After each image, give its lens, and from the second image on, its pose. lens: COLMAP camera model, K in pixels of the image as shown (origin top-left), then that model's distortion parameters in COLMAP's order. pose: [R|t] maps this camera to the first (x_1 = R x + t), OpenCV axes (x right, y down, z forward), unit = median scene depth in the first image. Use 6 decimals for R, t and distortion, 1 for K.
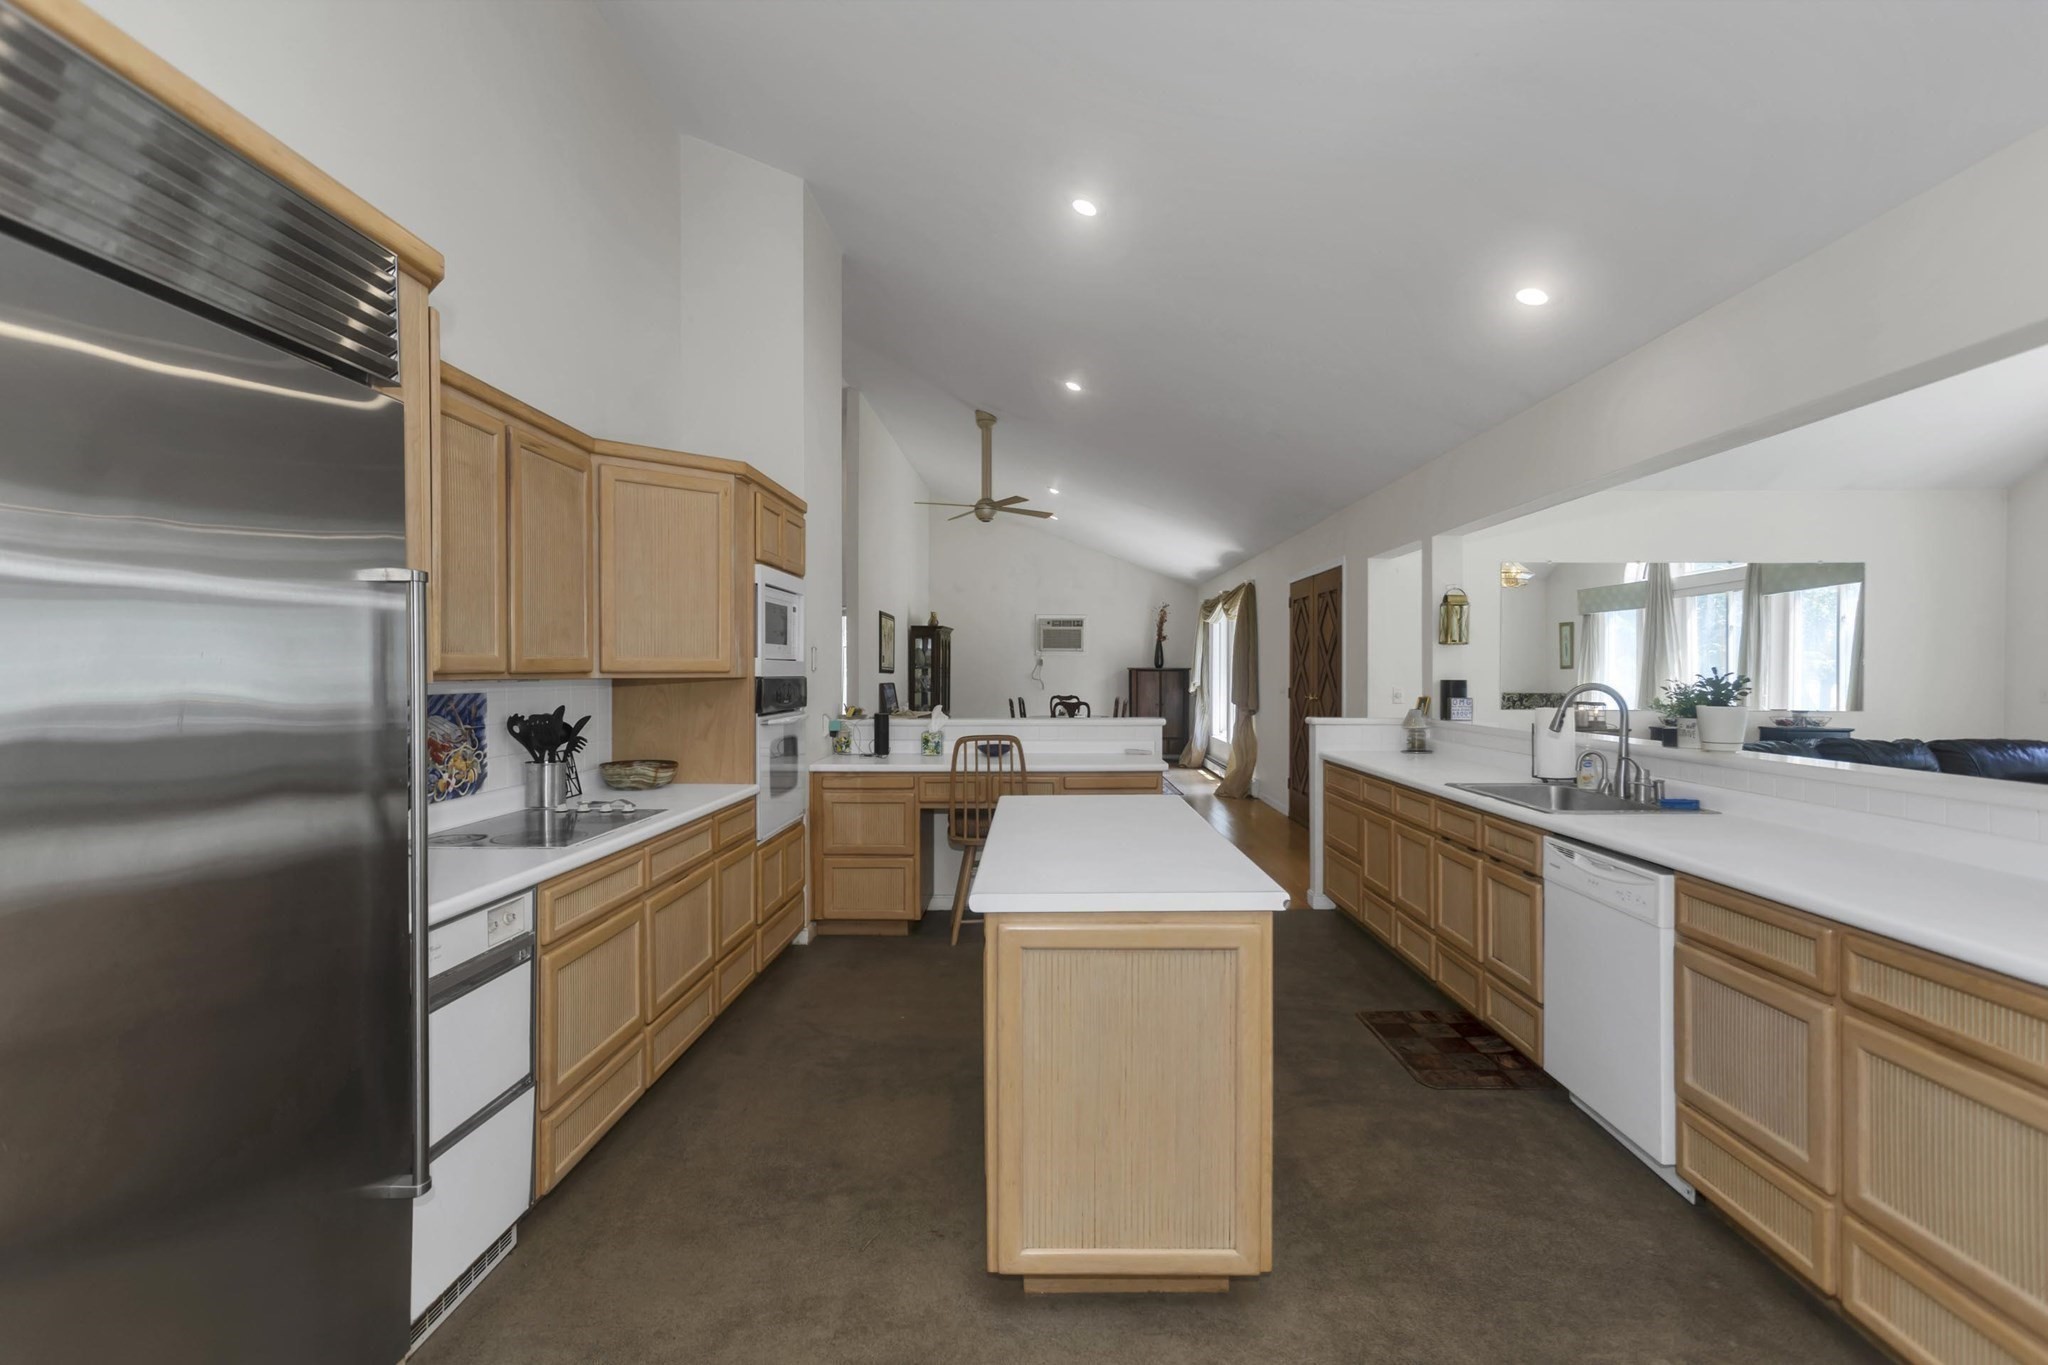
lens RADIAL K [[967.5, 0, 1000.2], [0, 967.5, 677.6], [0, 0, 1]] dist [0.000114, 0.000266]
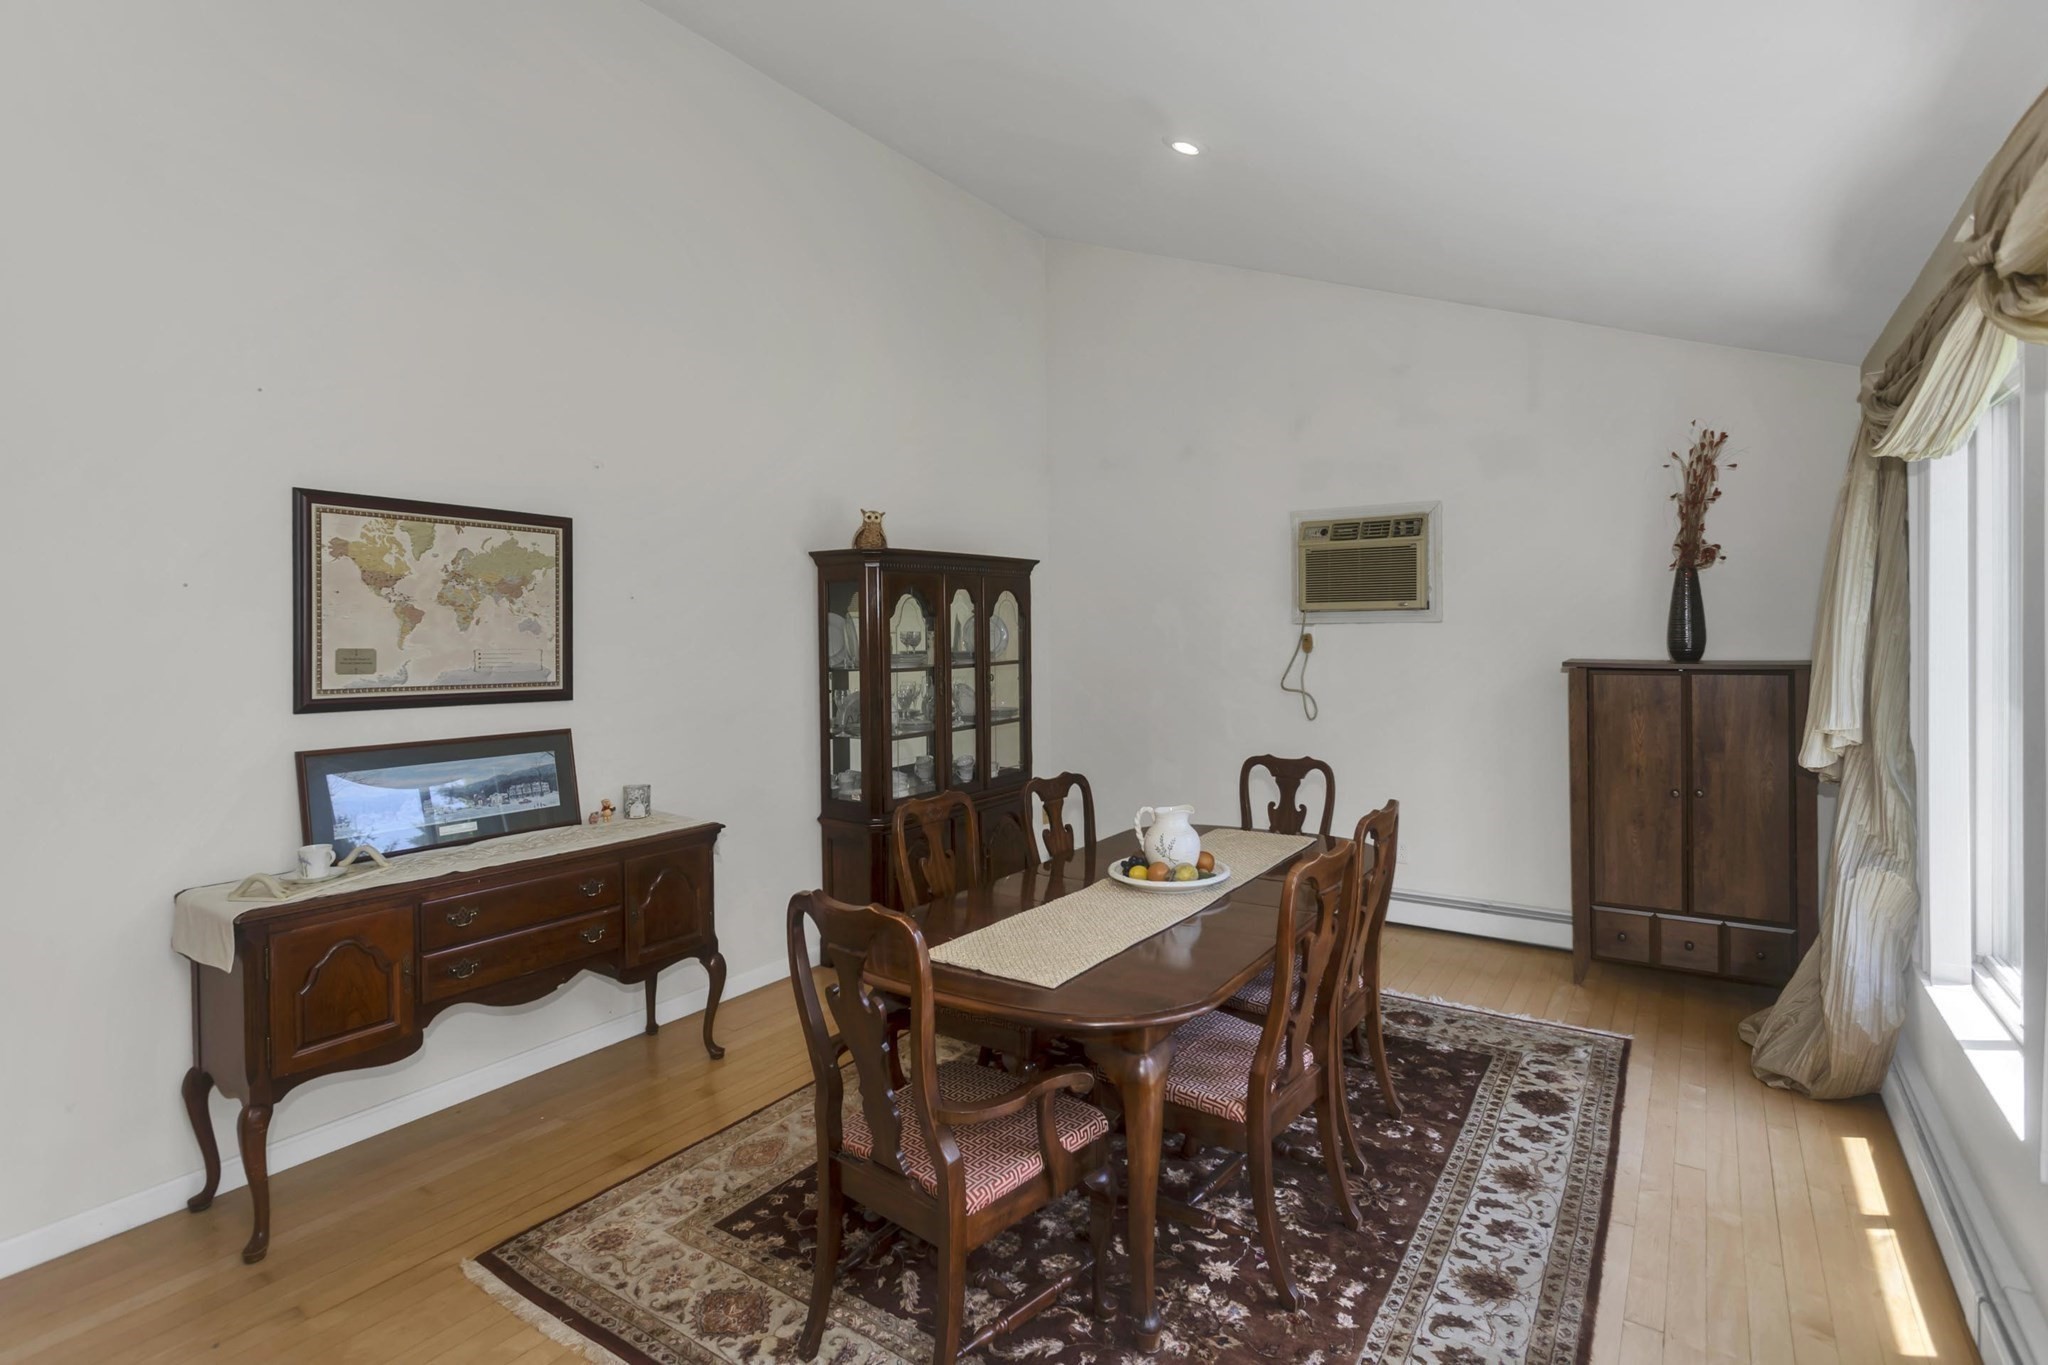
lens RADIAL K [[994.6, 0, 1027.1], [0, 994.6, 657.9], [0, 0, 1]] dist [-0.000335, 0.000662]
pose [[0.859965, 0.000216, -0.510353, 0.523079], [0.009387, 0.999824, 0.016240, -0.062619], [0.510267, -0.018756, 0.859812, 2.306558]]
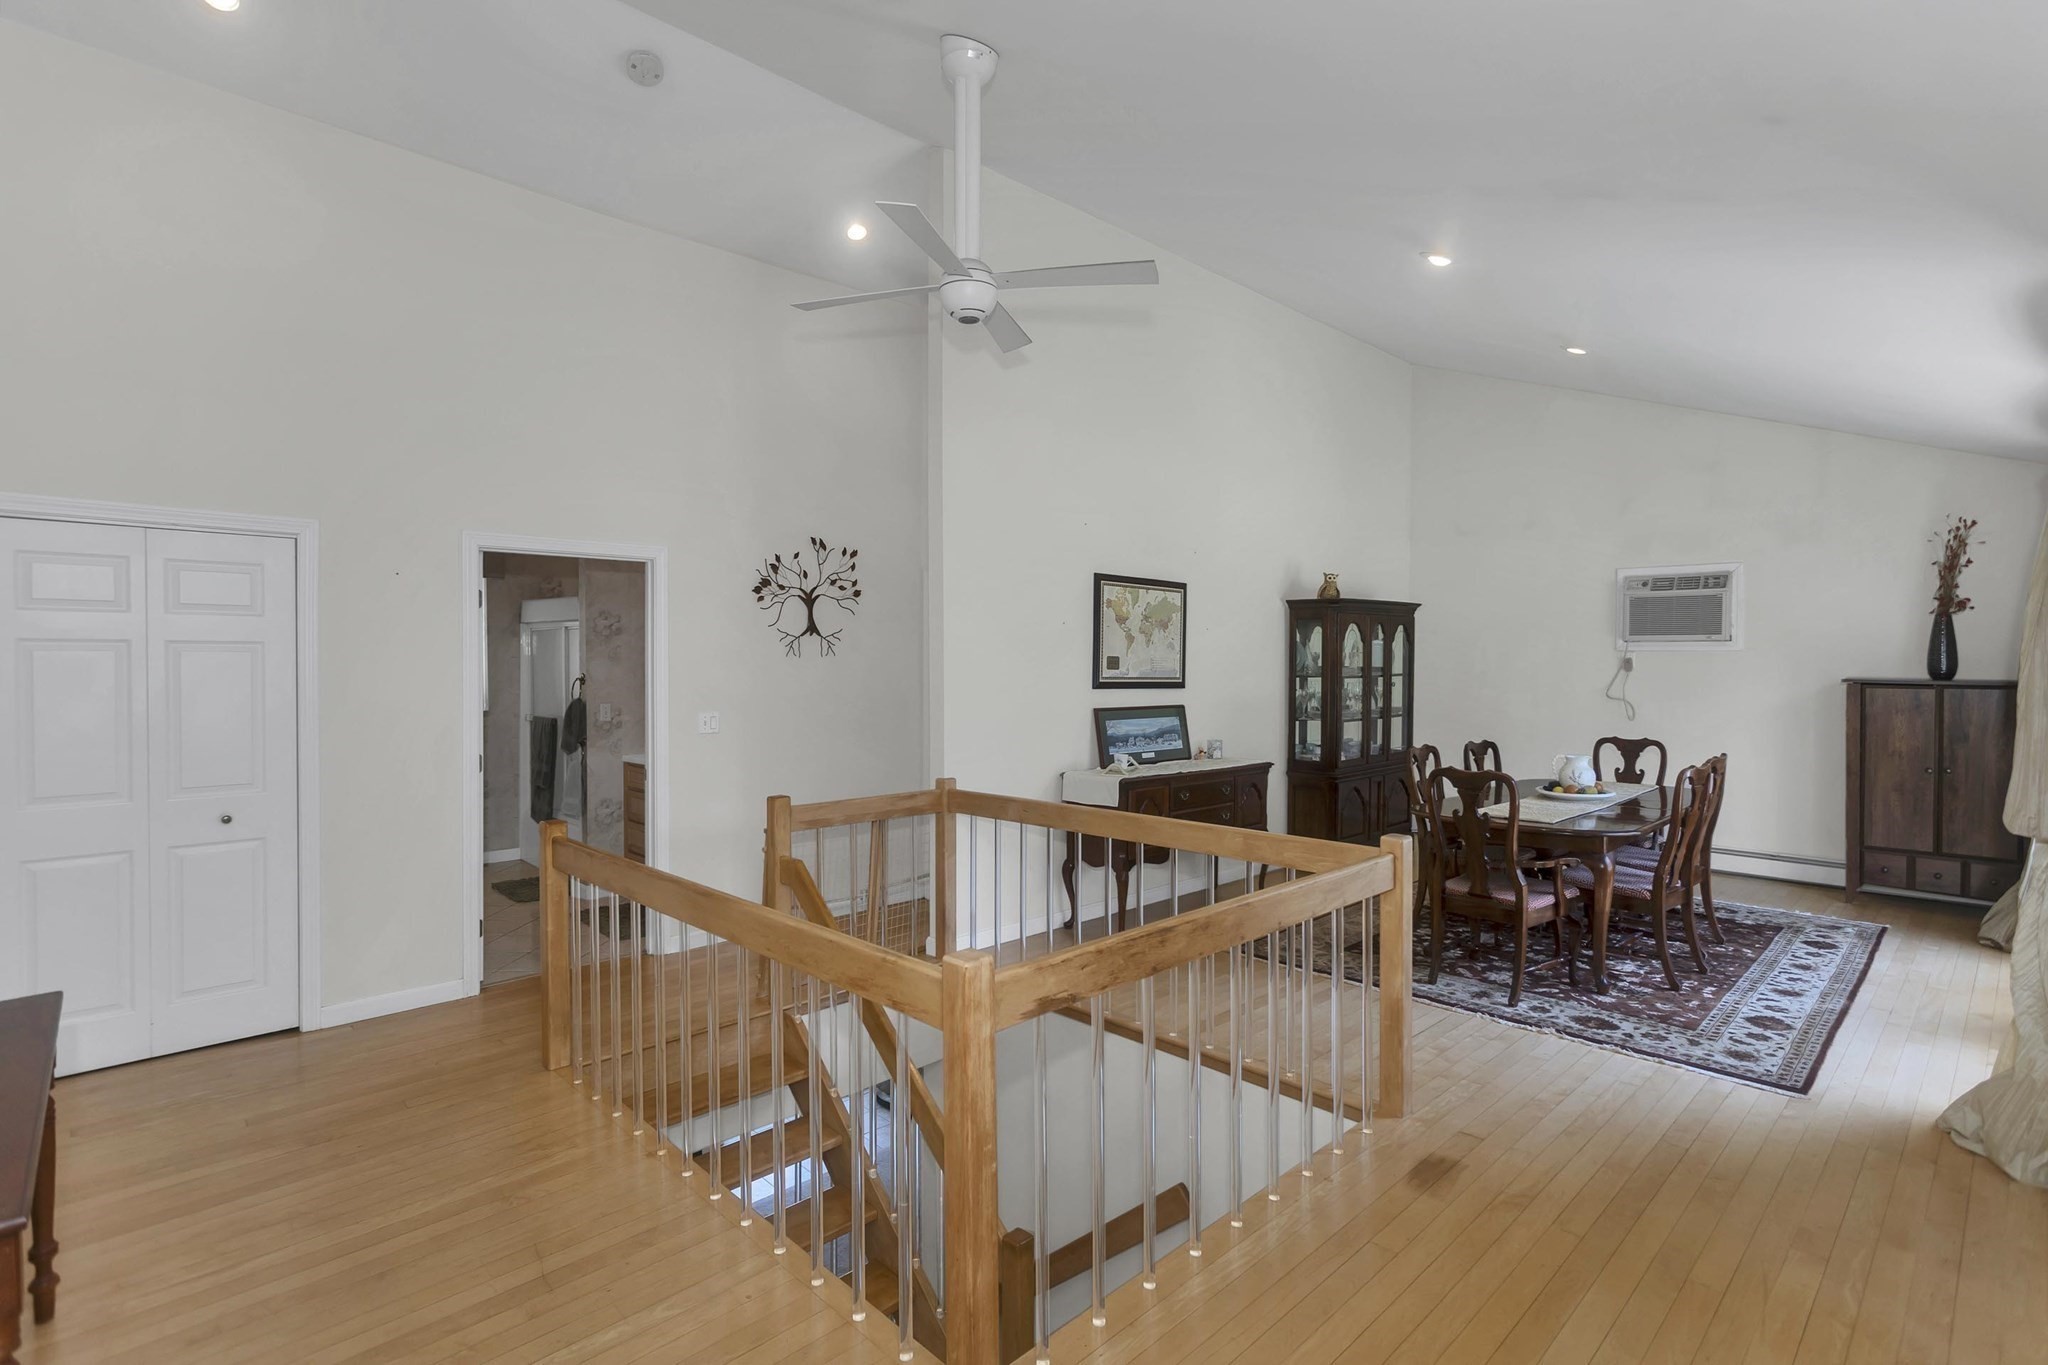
lens RADIAL K [[983.3, 0, 1024.0], [0, 983.3, 682.5], [0, 0, 1]] dist [0.001875, 0.000842]
pose [[0.739852, 0.015712, -0.672587, 0.562172], [-0.006837, 0.999851, 0.015837, -0.045240], [0.672735, -0.007118, 0.739849, 1.537842]]
